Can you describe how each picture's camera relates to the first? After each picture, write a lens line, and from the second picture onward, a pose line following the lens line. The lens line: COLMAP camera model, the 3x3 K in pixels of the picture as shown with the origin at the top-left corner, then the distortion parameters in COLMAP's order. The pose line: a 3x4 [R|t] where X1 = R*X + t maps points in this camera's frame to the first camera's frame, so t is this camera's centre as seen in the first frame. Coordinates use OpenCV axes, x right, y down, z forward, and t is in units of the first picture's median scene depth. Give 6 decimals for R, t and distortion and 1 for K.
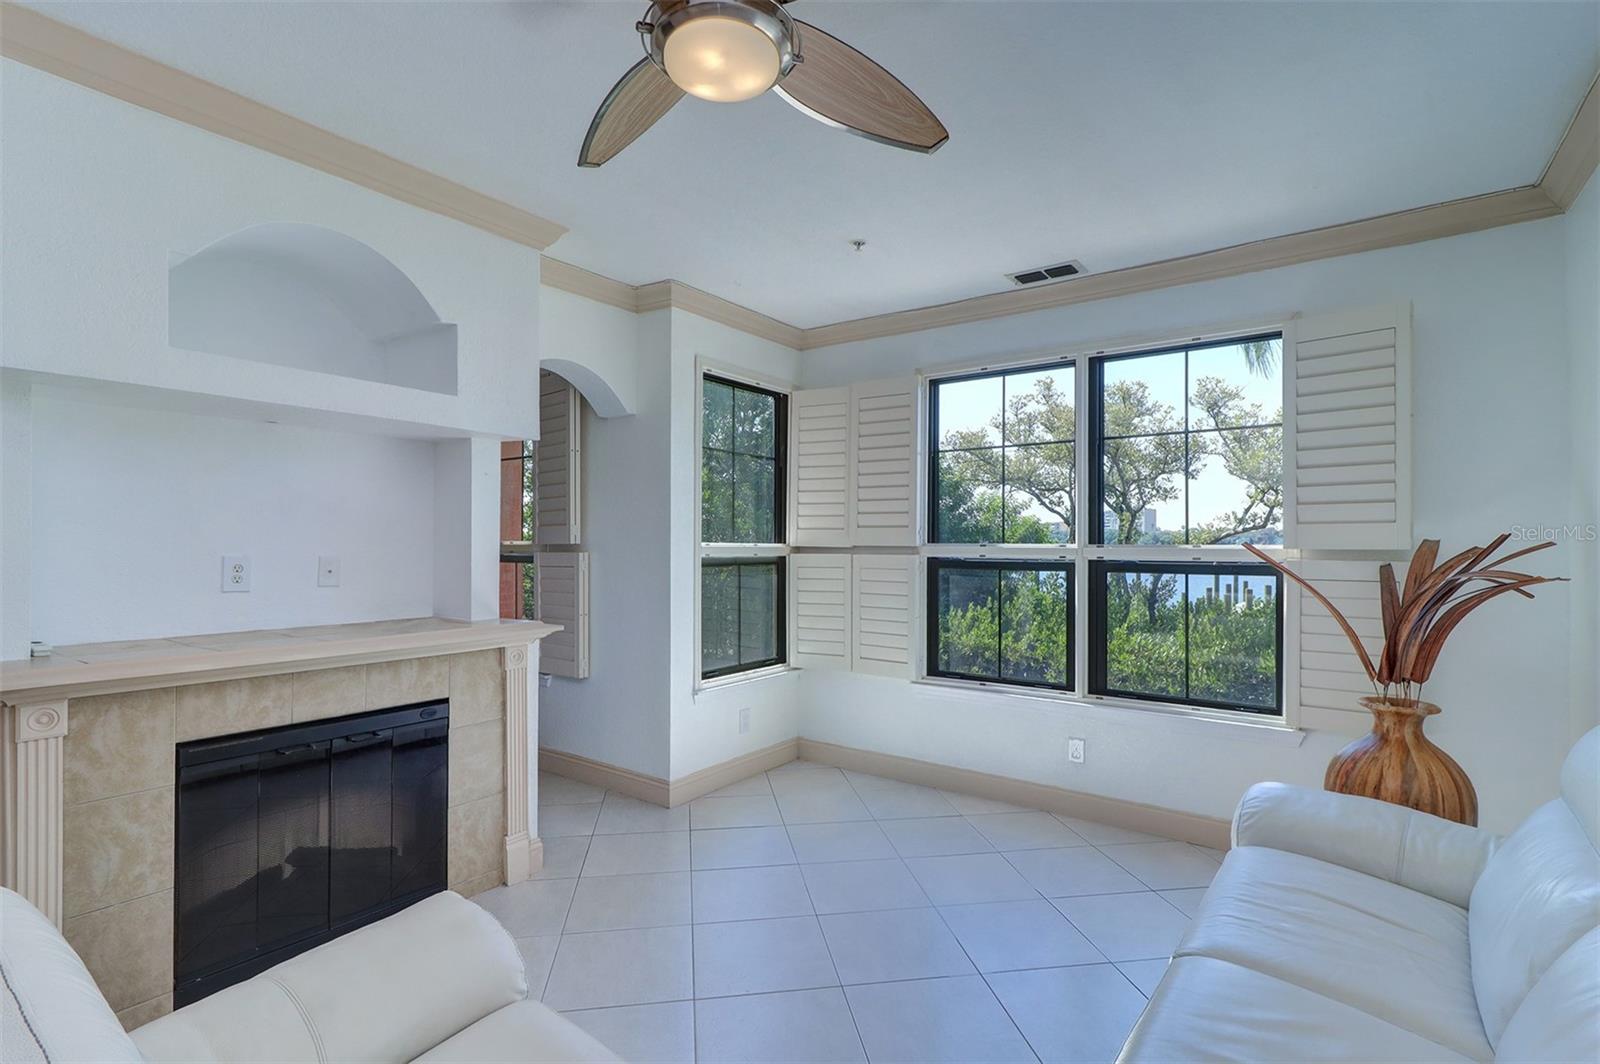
lens RADIAL K [[746.8, 0, 803.9], [0, 746.8, 540.9], [0, 0, 1]] dist [-0.001222, -0.000648]
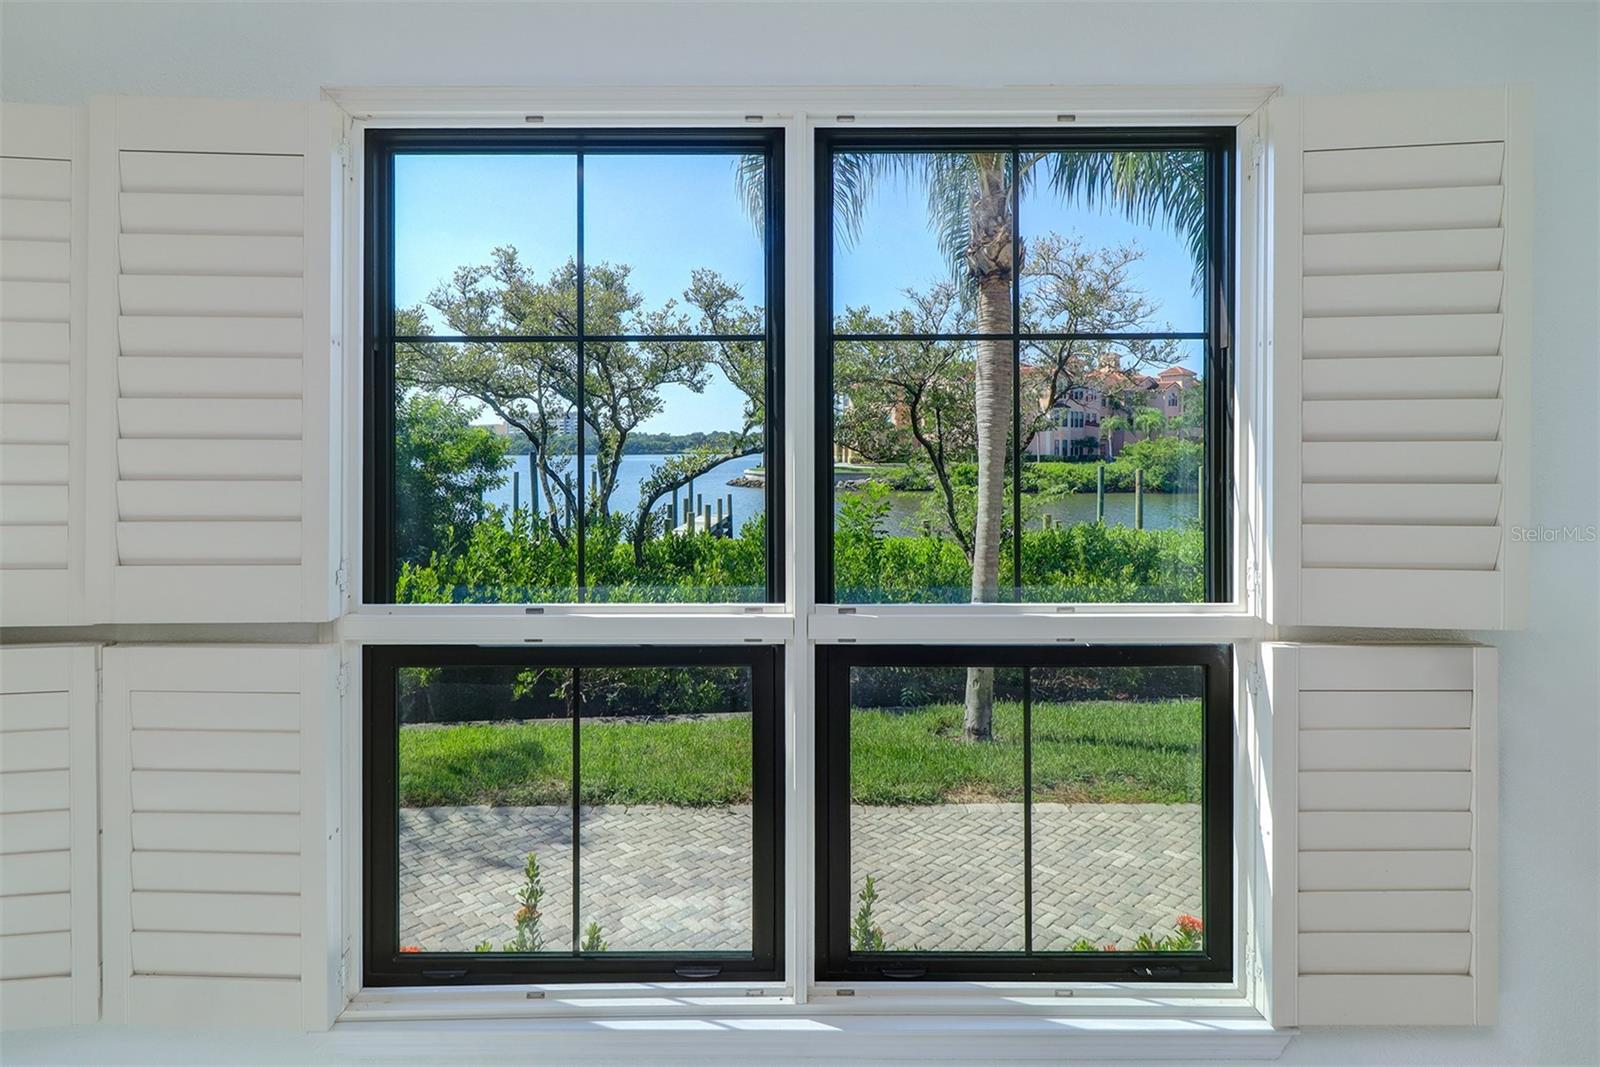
lens RADIAL K [[766.2, 0, 717.2], [0, 766.2, 441.2], [0, 0, 1]] dist [-0.001971, -0.000778]
pose [[0.804428, -0.008893, 0.593983, 0.039344], [0.002948, 0.999935, 0.010977, -0.033667], [-0.594043, -0.007079, 0.804402, 0.275897]]
